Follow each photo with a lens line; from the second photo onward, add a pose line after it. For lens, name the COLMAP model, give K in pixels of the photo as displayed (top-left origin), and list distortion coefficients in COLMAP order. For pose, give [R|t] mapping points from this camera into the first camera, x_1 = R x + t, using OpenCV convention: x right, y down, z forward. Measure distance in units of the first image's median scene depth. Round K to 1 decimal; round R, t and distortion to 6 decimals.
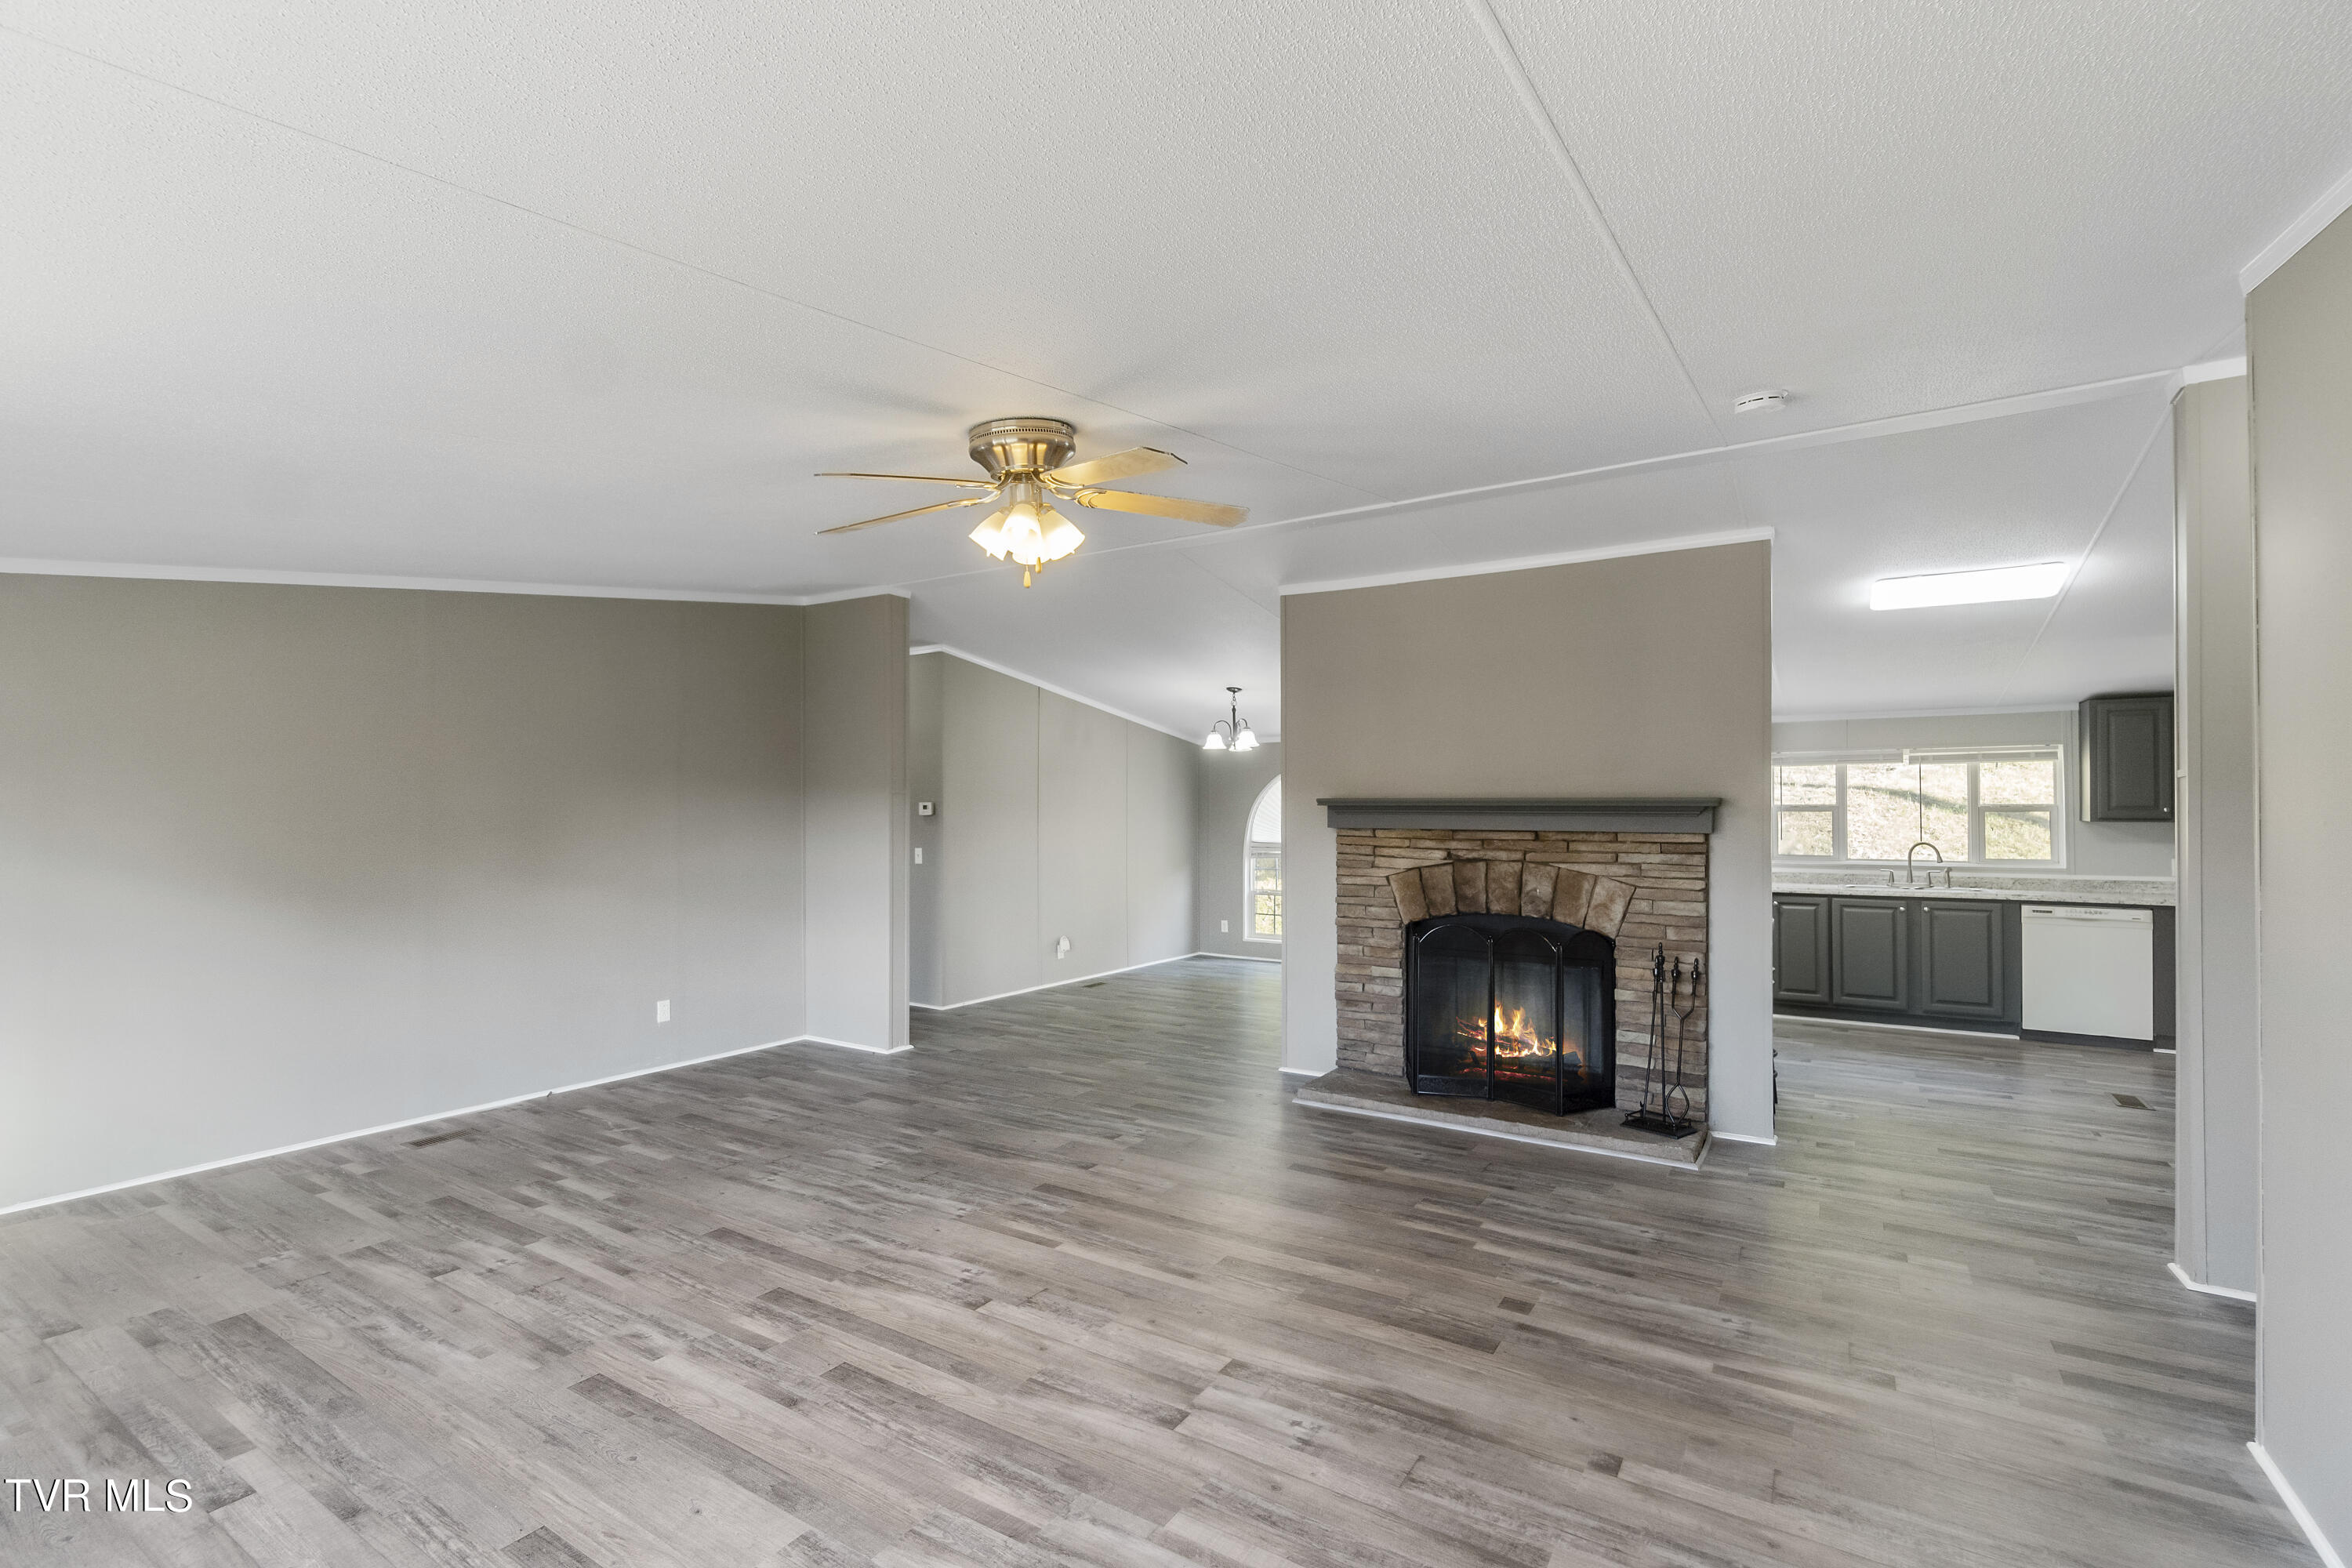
lens RADIAL K [[1025.1, 0, 1169.6], [0, 1025.1, 803.1], [0, 0, 1]] dist [-0.004277, 0.000994]
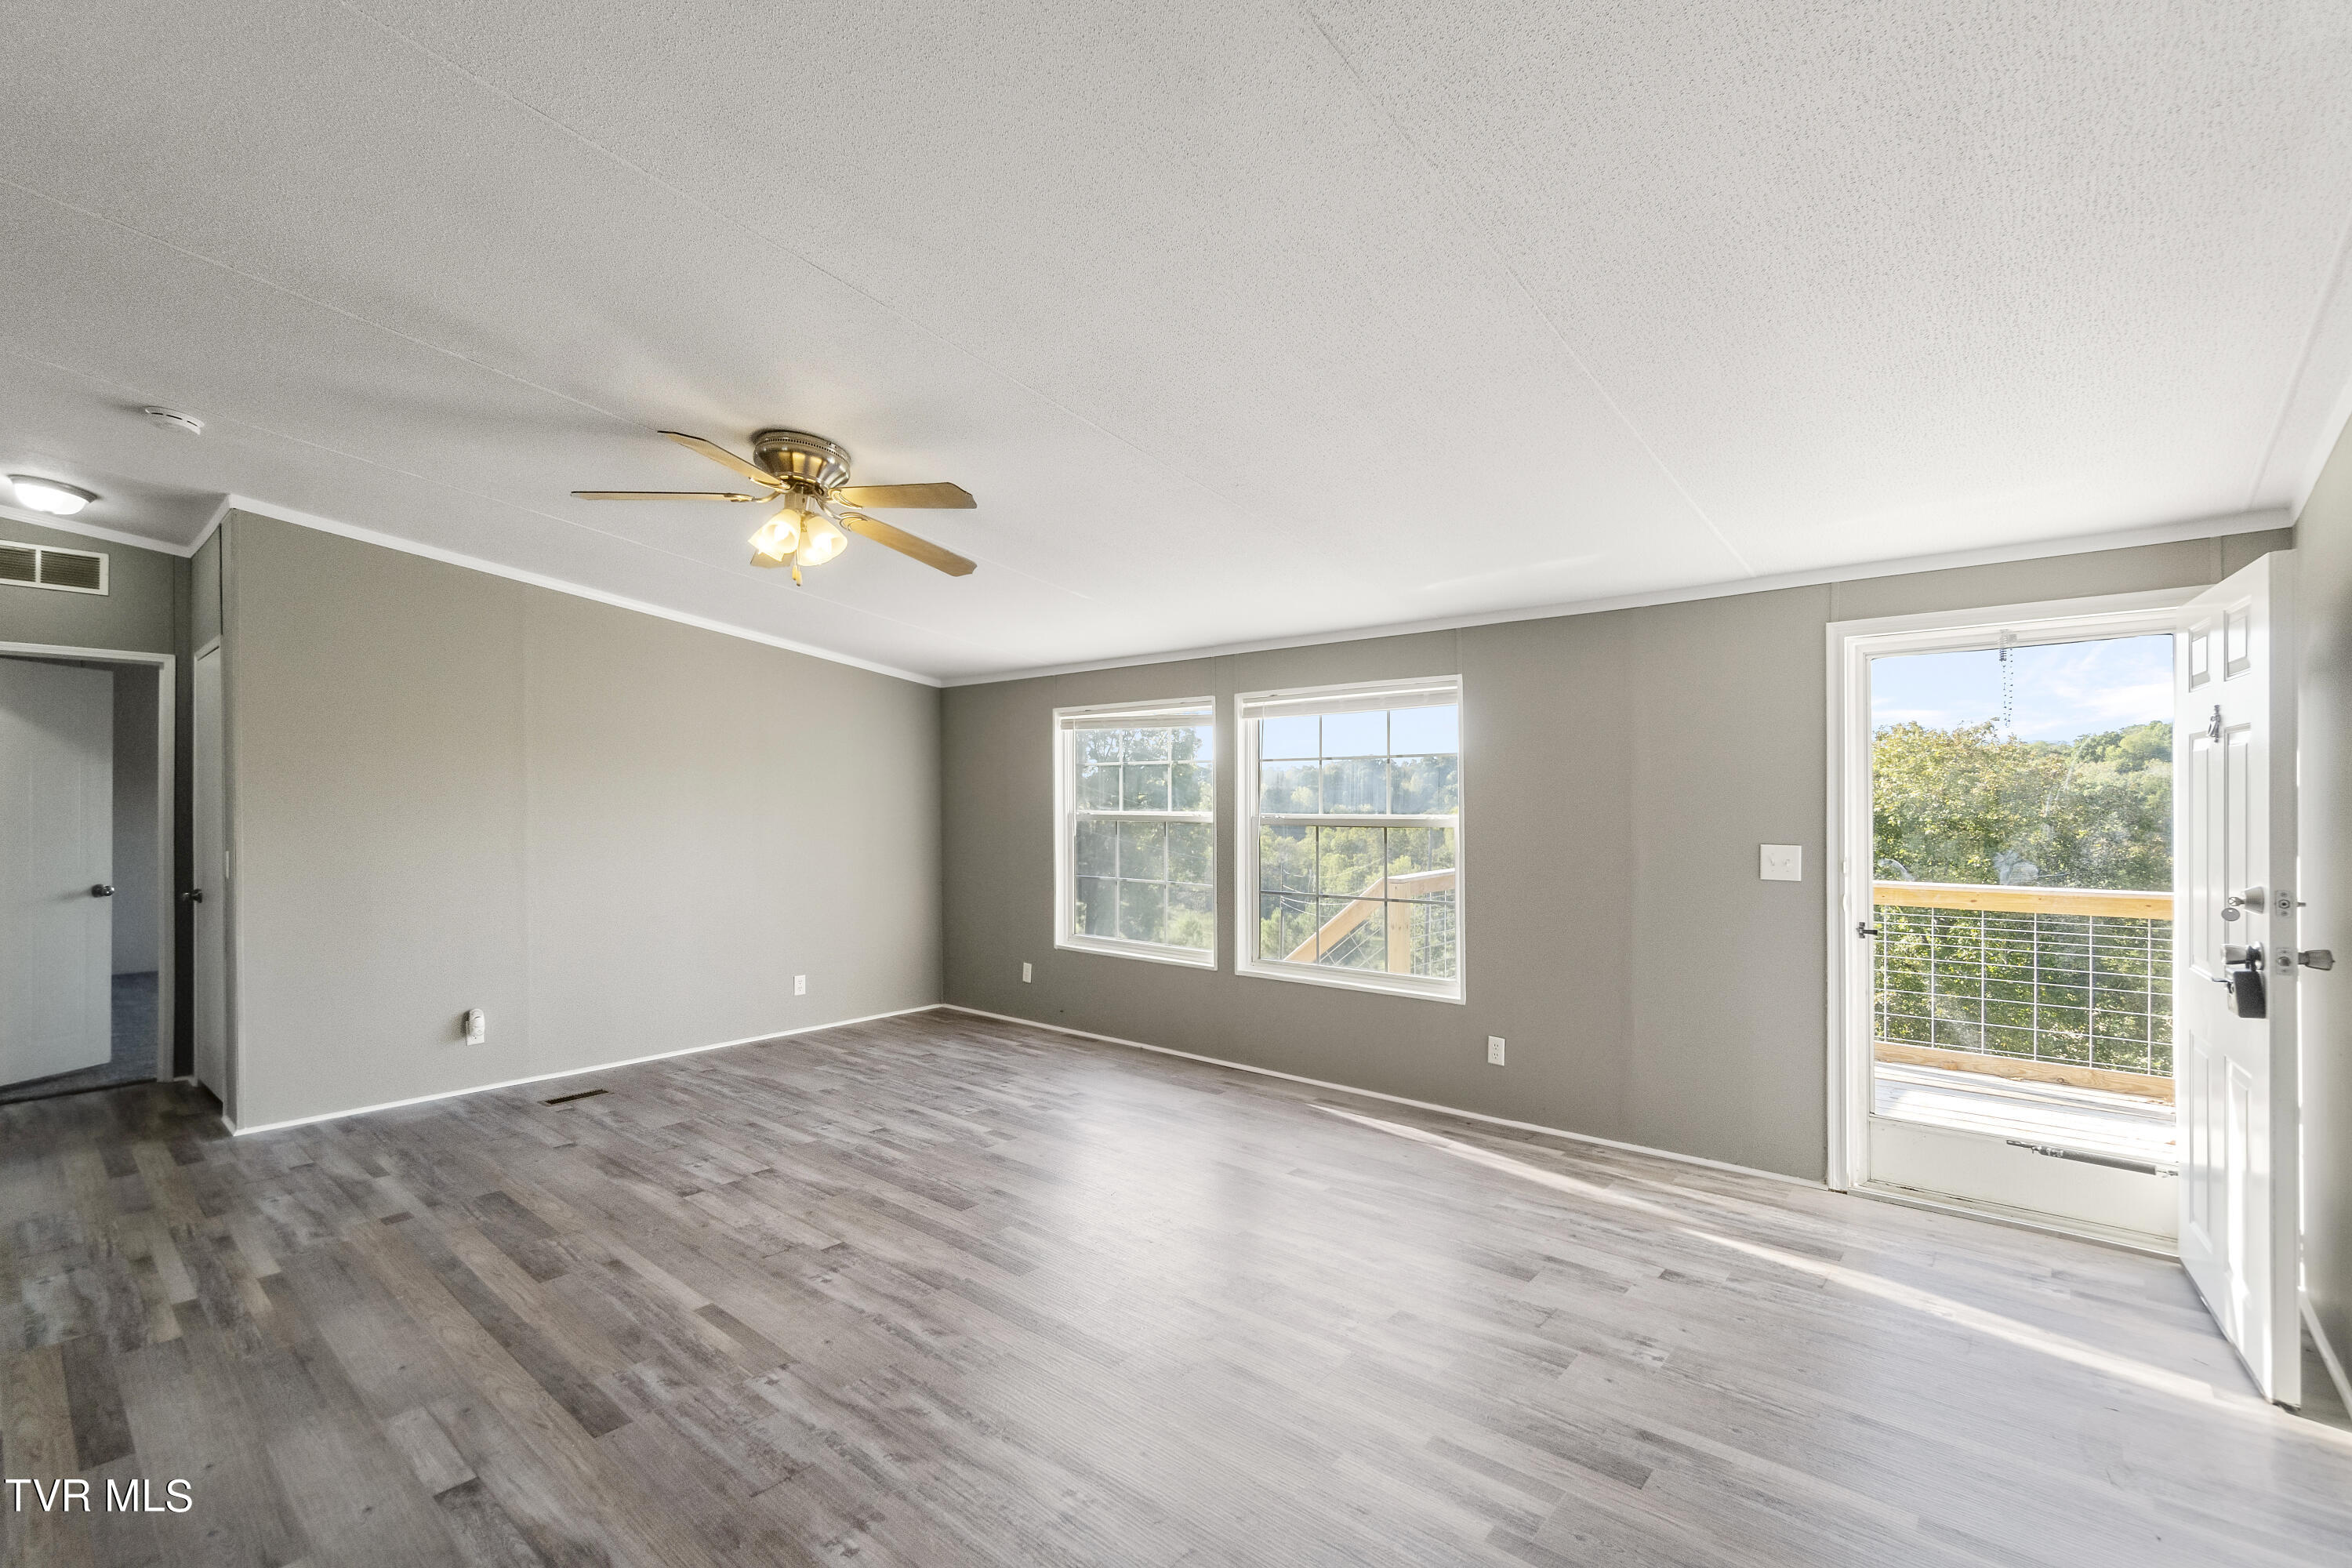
lens RADIAL K [[1025.1, 0, 1162.6], [0, 1025.1, 794.2], [0, 0, 1]] dist [-0.004277, 0.000994]
pose [[-0.988511, 0.002908, 0.151119, -0.471763], [-0.000234, 0.999784, -0.020767, 0.026192], [-0.151147, -0.020564, -0.988297, 1.384084]]
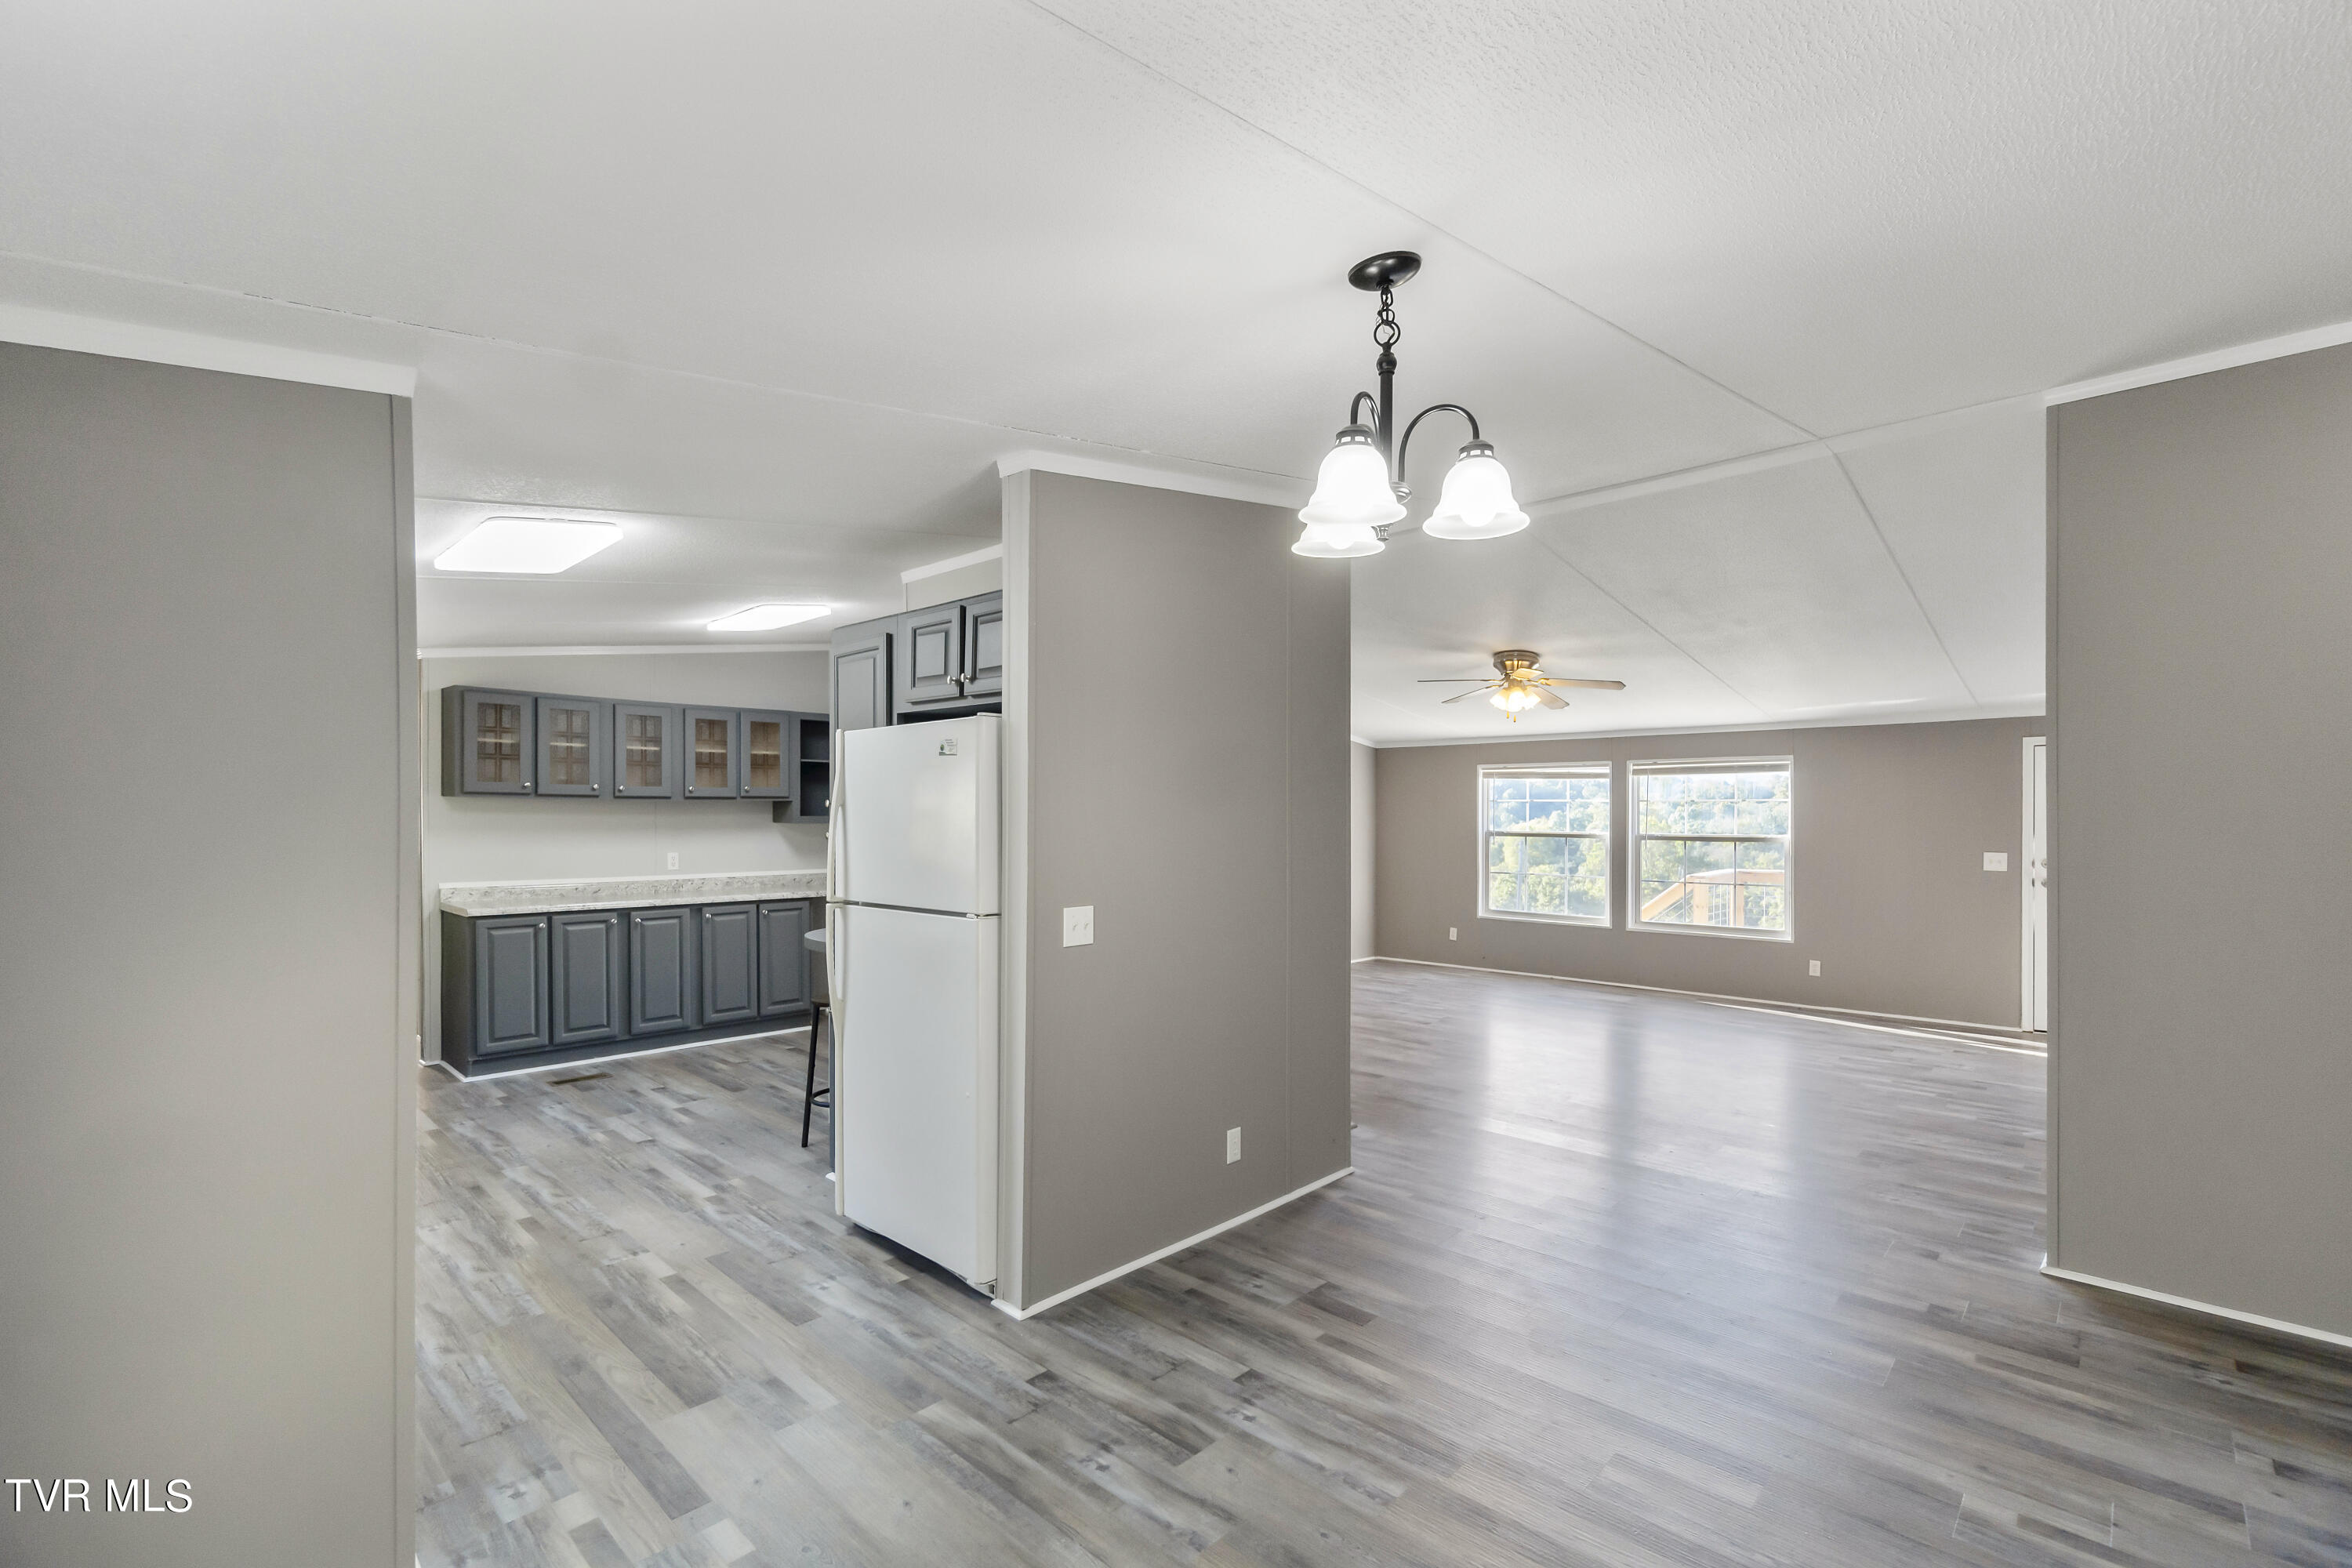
lens RADIAL K [[1025.1, 0, 1153.1], [0, 1025.1, 797.2], [0, 0, 1]] dist [-0.004277, 0.000994]
pose [[-0.978688, -0.000710, 0.205353, 0.135958], [-0.007243, 0.999491, -0.031065, 0.022634], [-0.205227, -0.031891, -0.978195, 2.350006]]
